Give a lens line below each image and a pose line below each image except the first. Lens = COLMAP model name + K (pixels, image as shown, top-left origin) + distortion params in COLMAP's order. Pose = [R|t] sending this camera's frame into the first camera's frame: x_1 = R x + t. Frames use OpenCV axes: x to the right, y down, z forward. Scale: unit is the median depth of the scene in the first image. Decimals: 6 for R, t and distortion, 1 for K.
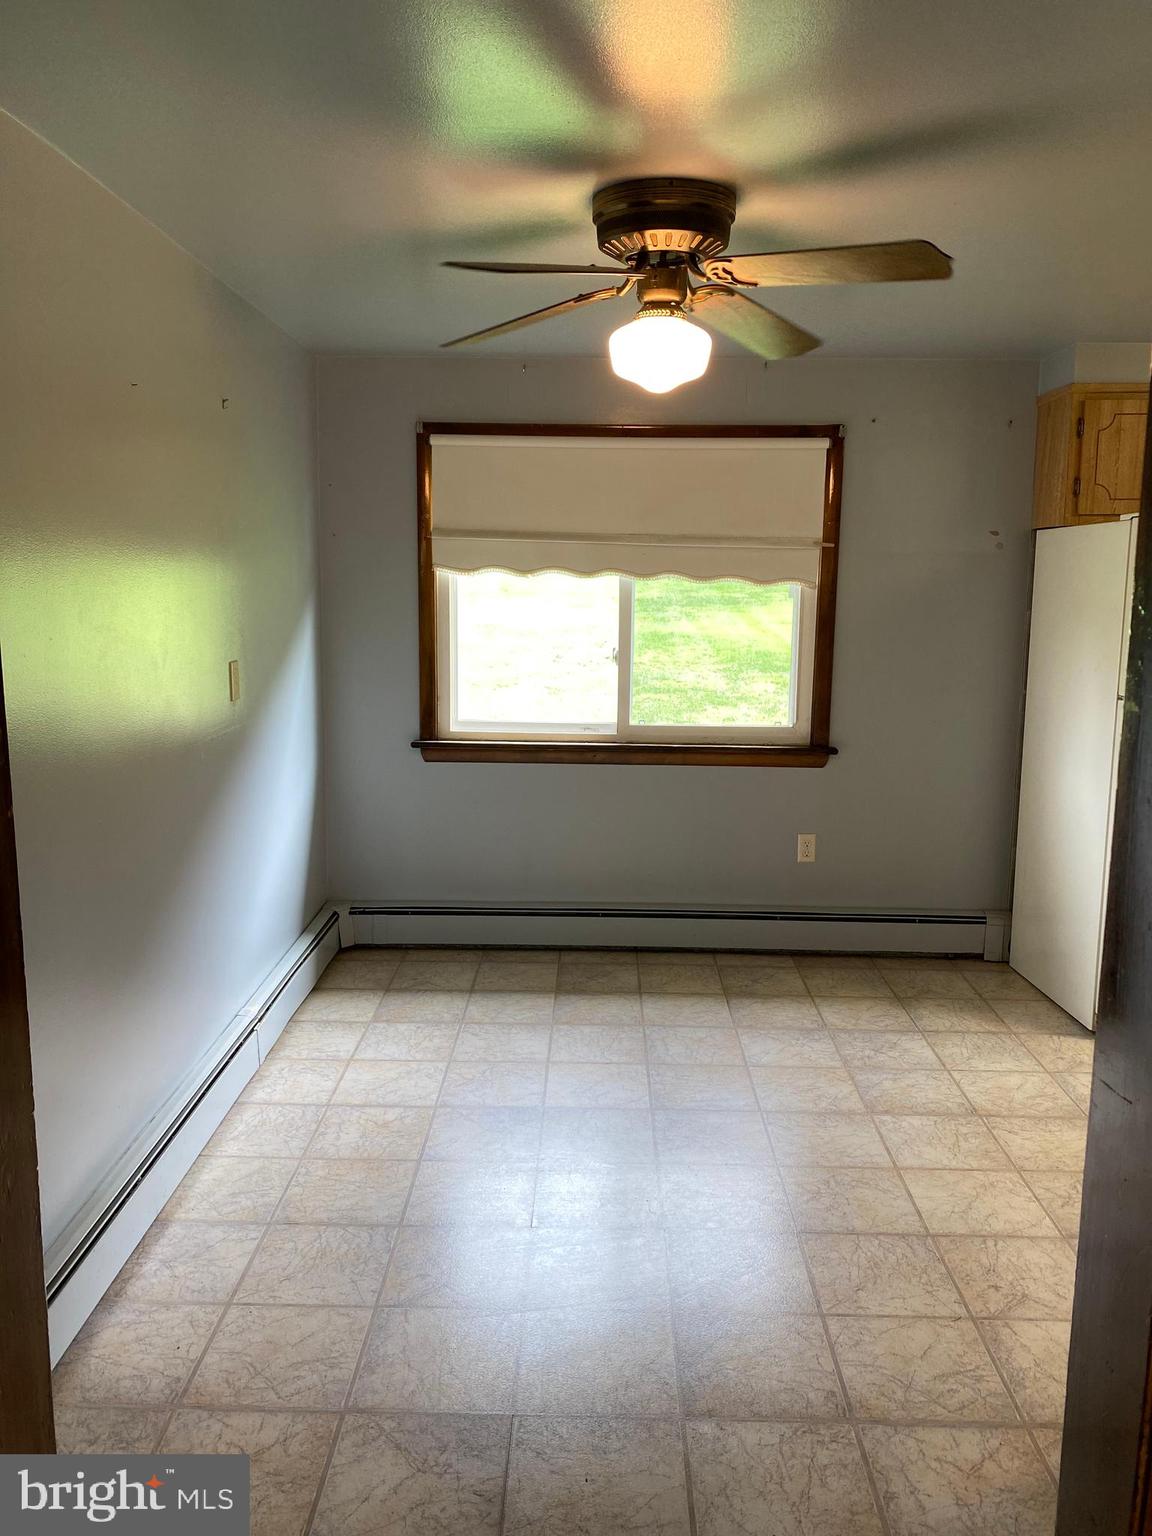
lens RADIAL K [[1172.5, 0, 571.2], [0, 1172.5, 770.4], [0, 0, 1]] dist [0.015774, -0.006026]
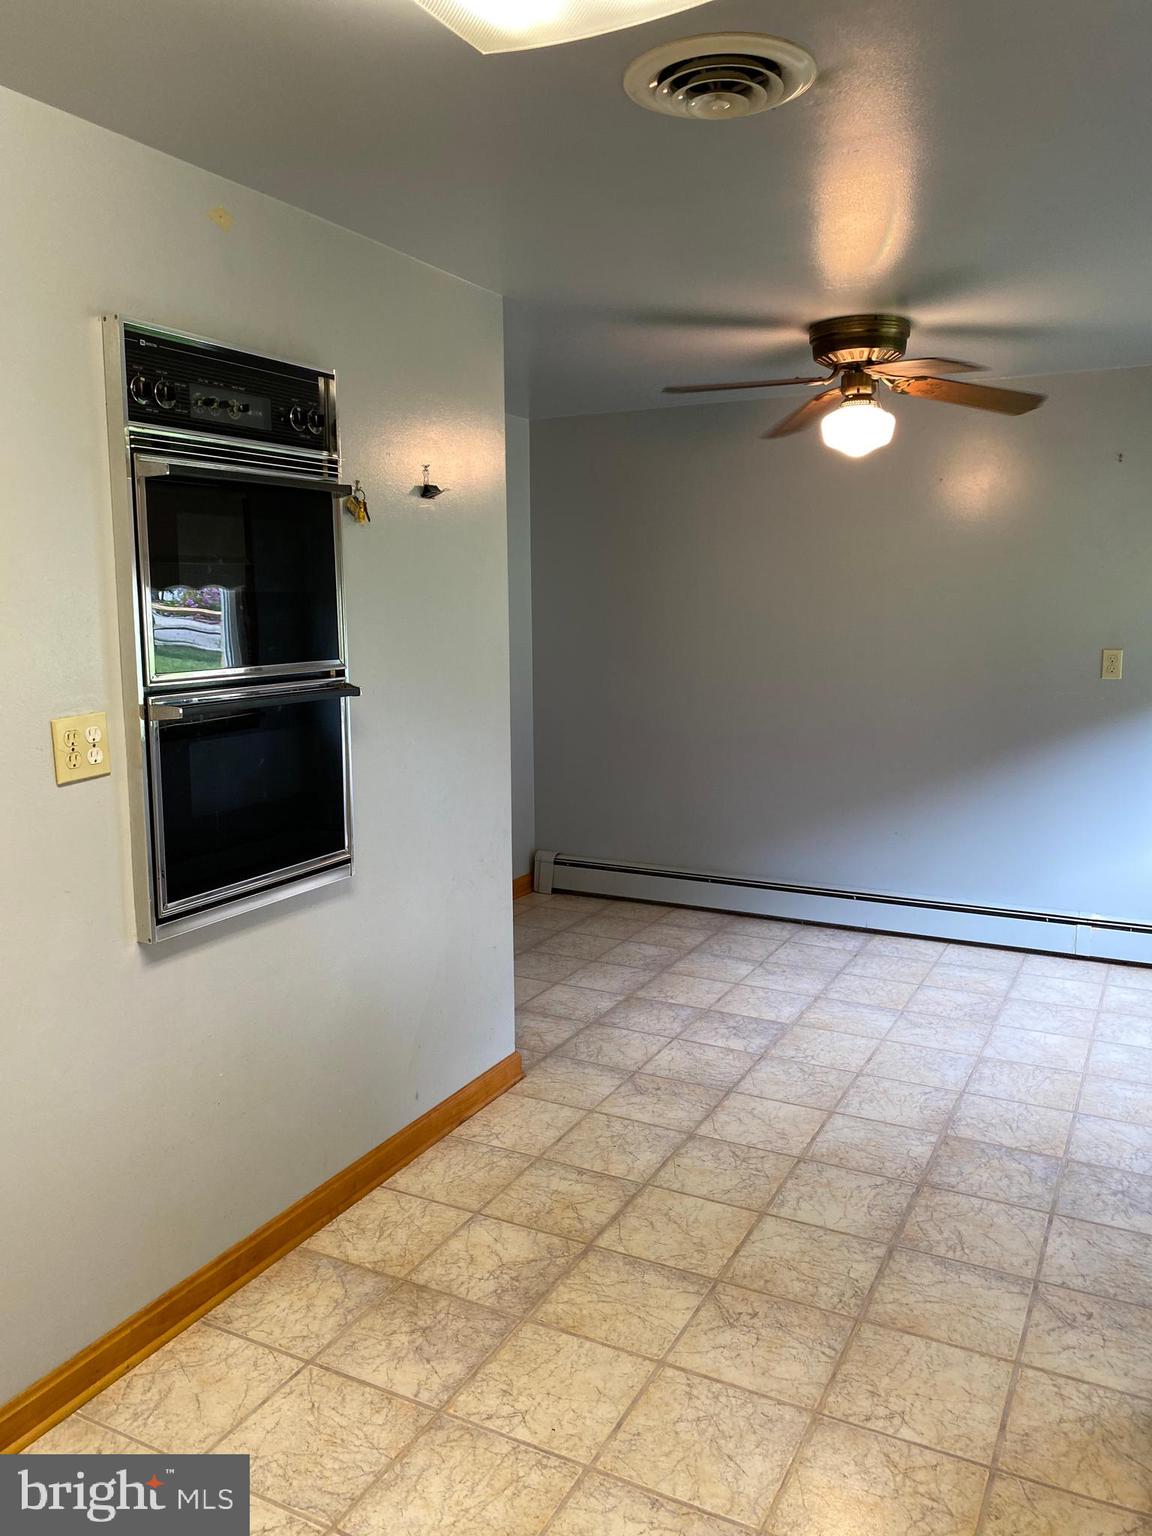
lens RADIAL K [[1172.5, 0, 571.2], [0, 1172.5, 770.4], [0, 0, 1]] dist [0.015774, -0.006026]
pose [[-0.439961, 0.134713, -0.887855, 1.017276], [-0.147682, 0.964369, 0.219504, -0.138525], [0.885790, 0.227694, -0.404390, 0.884995]]
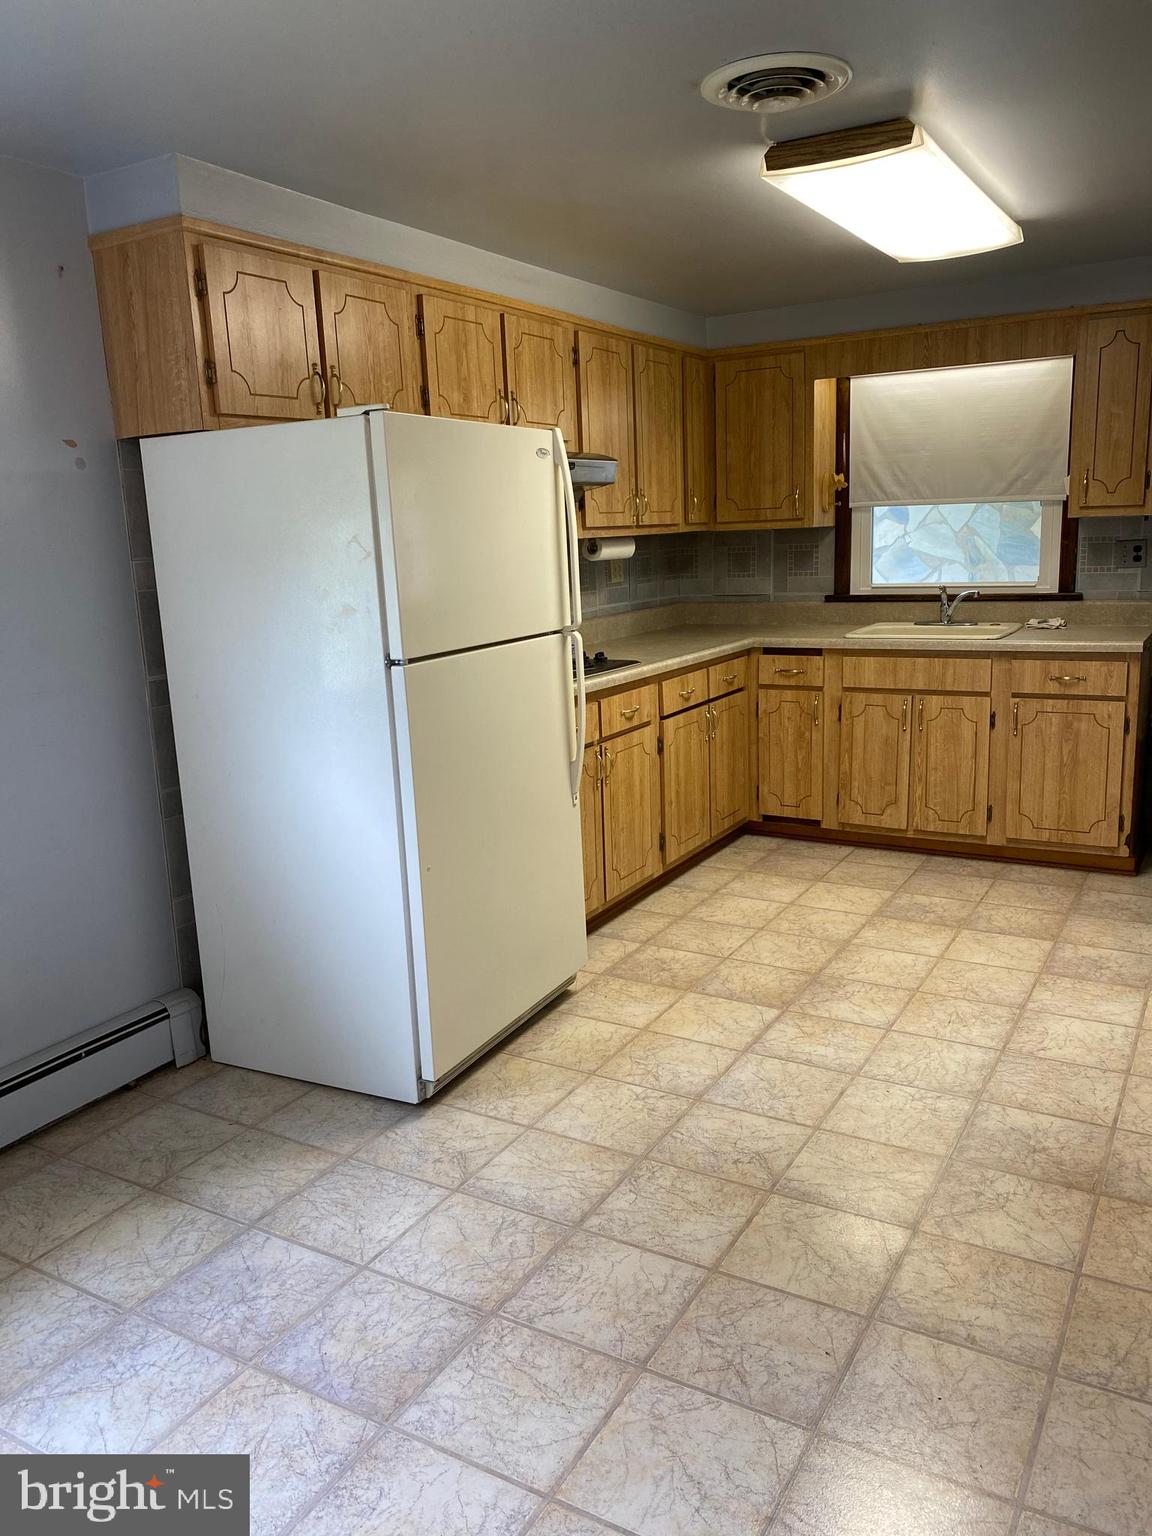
lens RADIAL K [[1172.5, 0, 571.2], [0, 1172.5, 770.4], [0, 0, 1]] dist [0.015774, -0.006026]
pose [[0.478778, -0.205249, 0.853607, -0.109147], [0.185028, 0.974040, 0.130427, -0.066659], [-0.858217, 0.095496, 0.504326, 0.505357]]
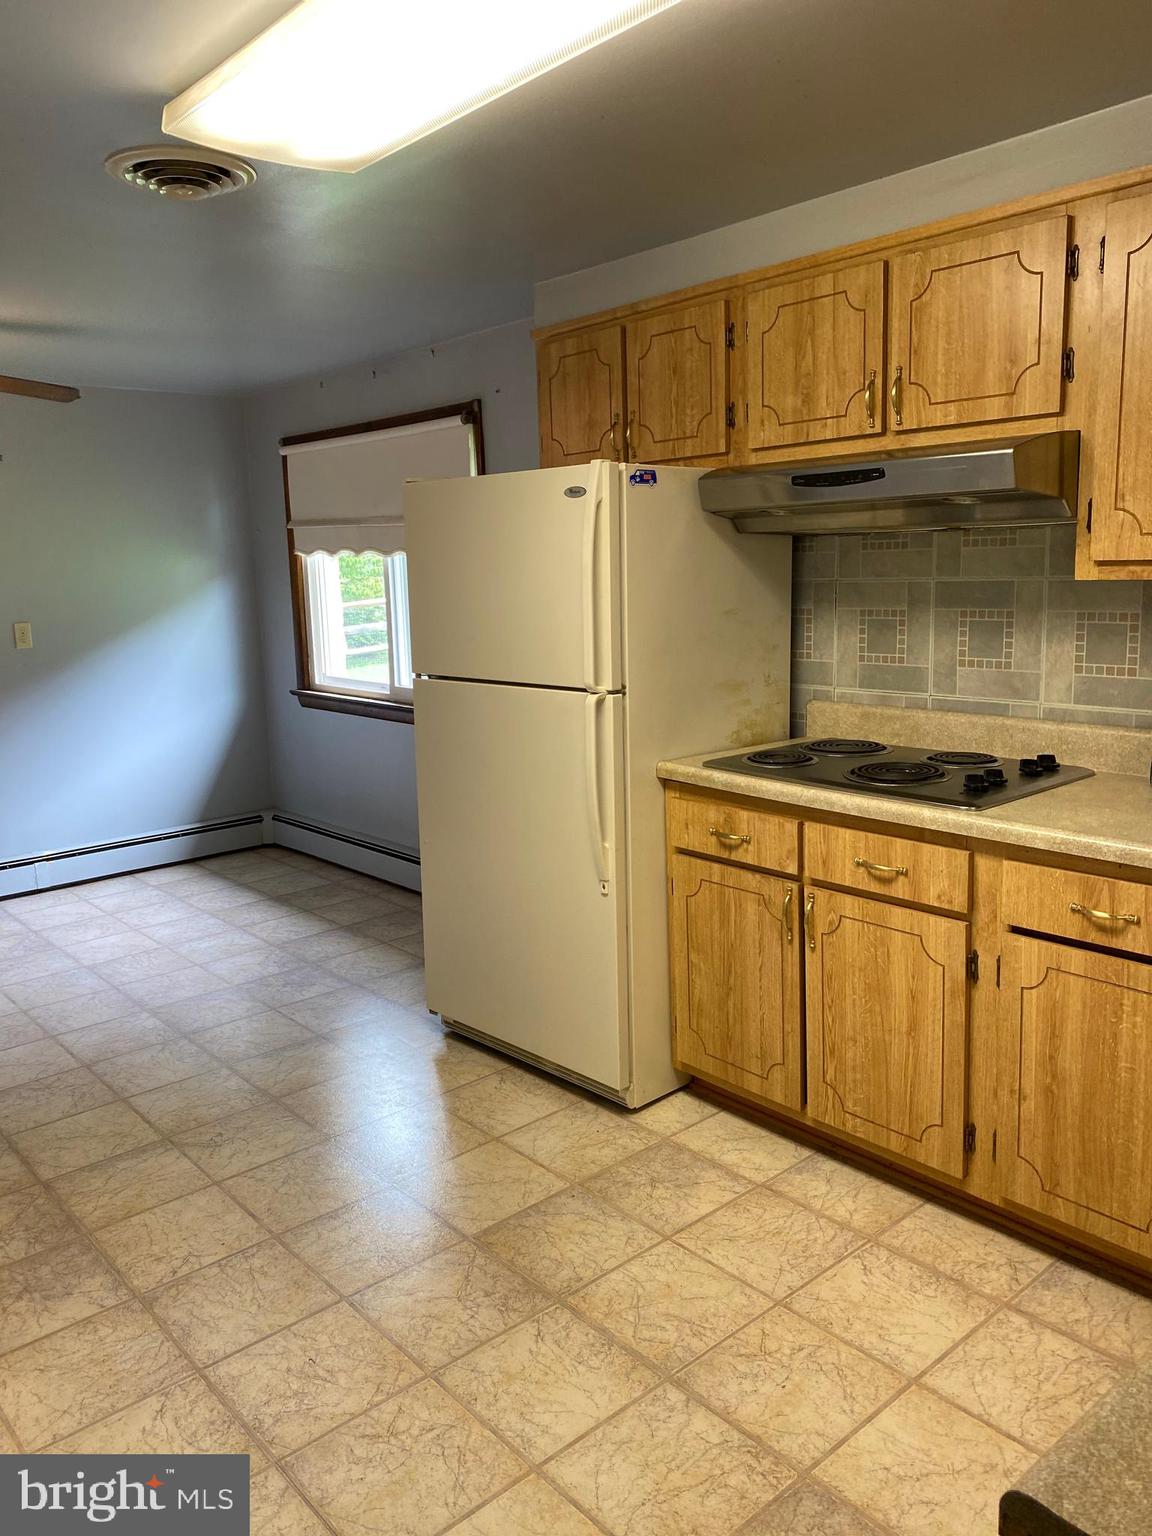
lens RADIAL K [[1179.8, 0, 566.3], [0, 1179.8, 755.3], [0, 0, 1]] dist [0.028733, -0.008484]
pose [[0.669701, 0.096093, -0.736387, 1.172351], [-0.089377, 0.994815, 0.048533, -0.049890], [0.737233, 0.033313, 0.674817, 0.417135]]
